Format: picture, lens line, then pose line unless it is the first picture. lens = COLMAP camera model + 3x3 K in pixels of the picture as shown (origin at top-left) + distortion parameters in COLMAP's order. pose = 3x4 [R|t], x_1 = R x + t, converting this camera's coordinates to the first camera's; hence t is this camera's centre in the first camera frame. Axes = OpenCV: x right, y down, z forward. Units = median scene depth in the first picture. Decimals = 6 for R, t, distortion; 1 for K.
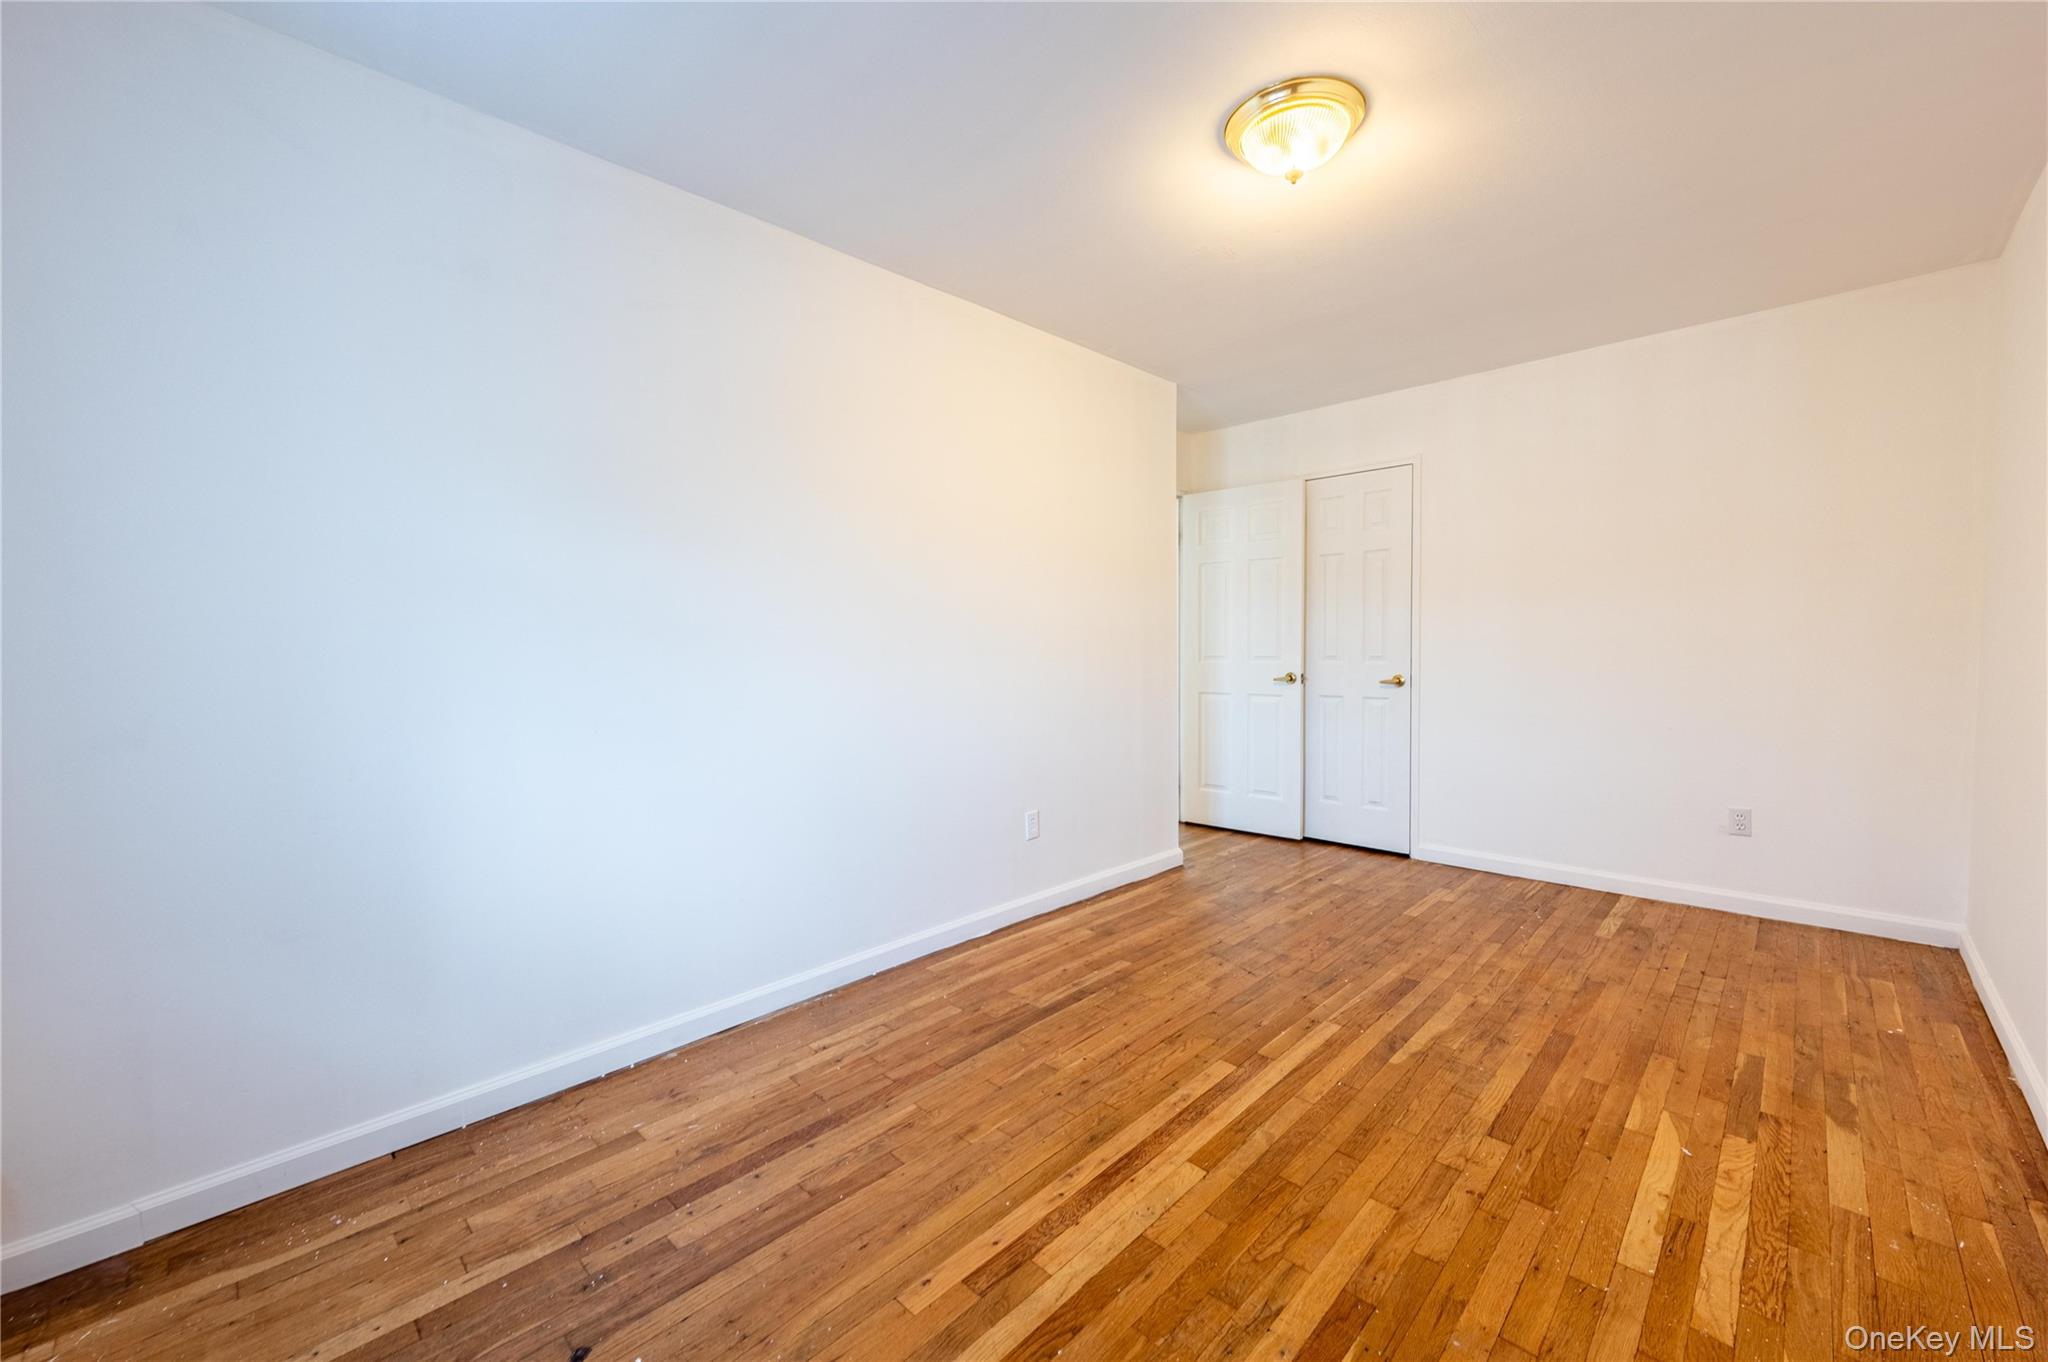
lens RADIAL K [[806.0, 0, 1029.0], [0, 806.0, 678.0], [0, 0, 1]] dist [-0.001881, -0.000077]
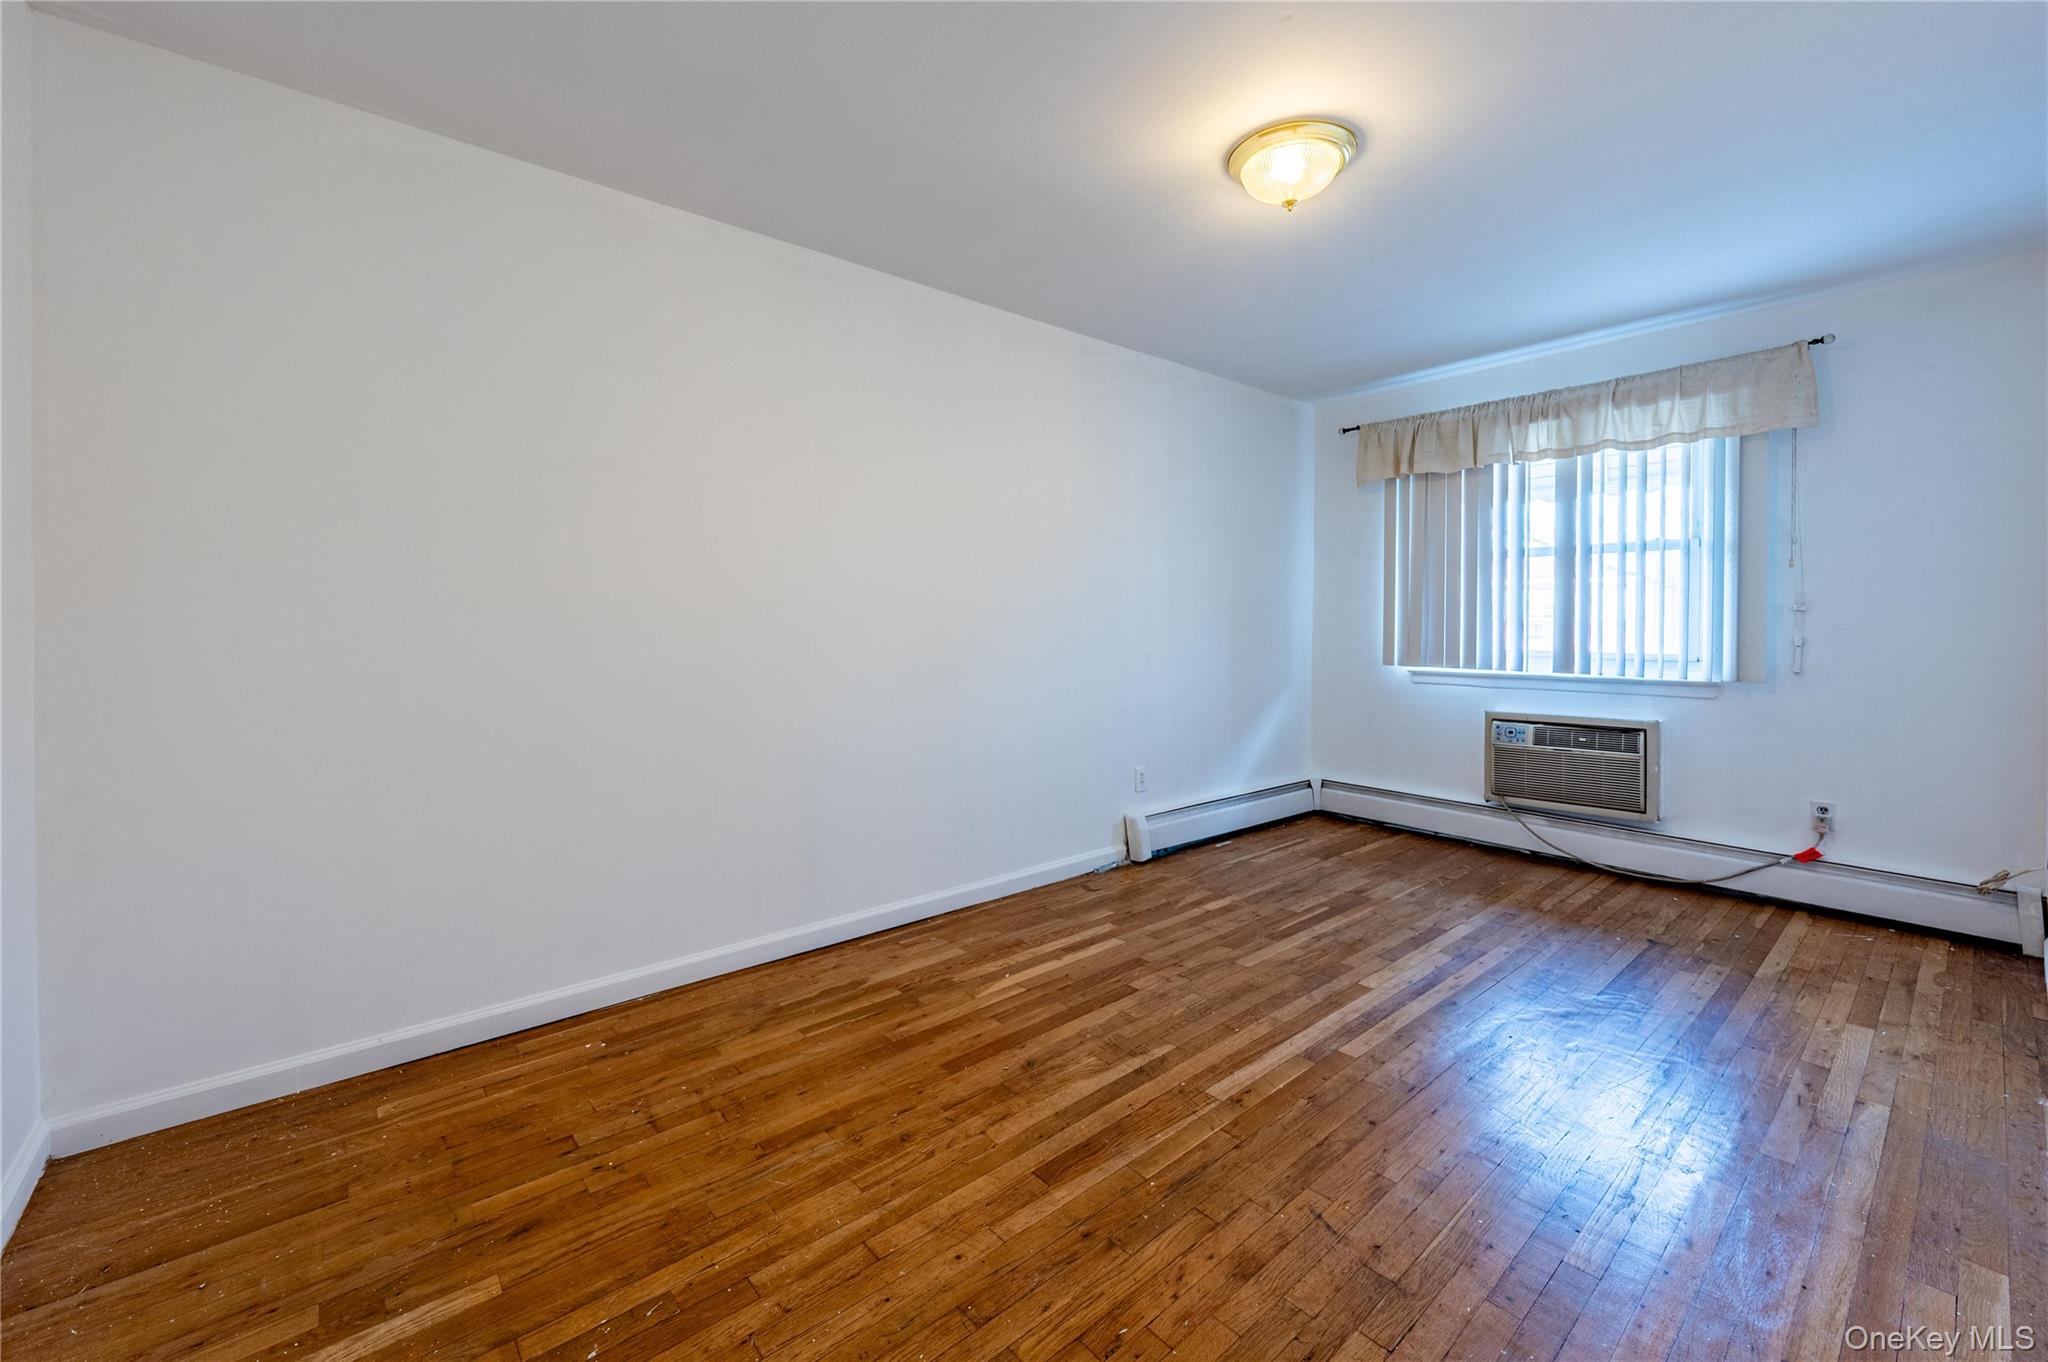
lens RADIAL K [[806.0, 0, 1029.0], [0, 806.0, 678.0], [0, 0, 1]] dist [-0.001881, -0.000077]
pose [[-0.995233, 0.004191, 0.097433, 0.558324], [0.016402, 0.992038, 0.124863, -0.091959], [-0.096134, 0.125866, -0.987378, 2.033568]]
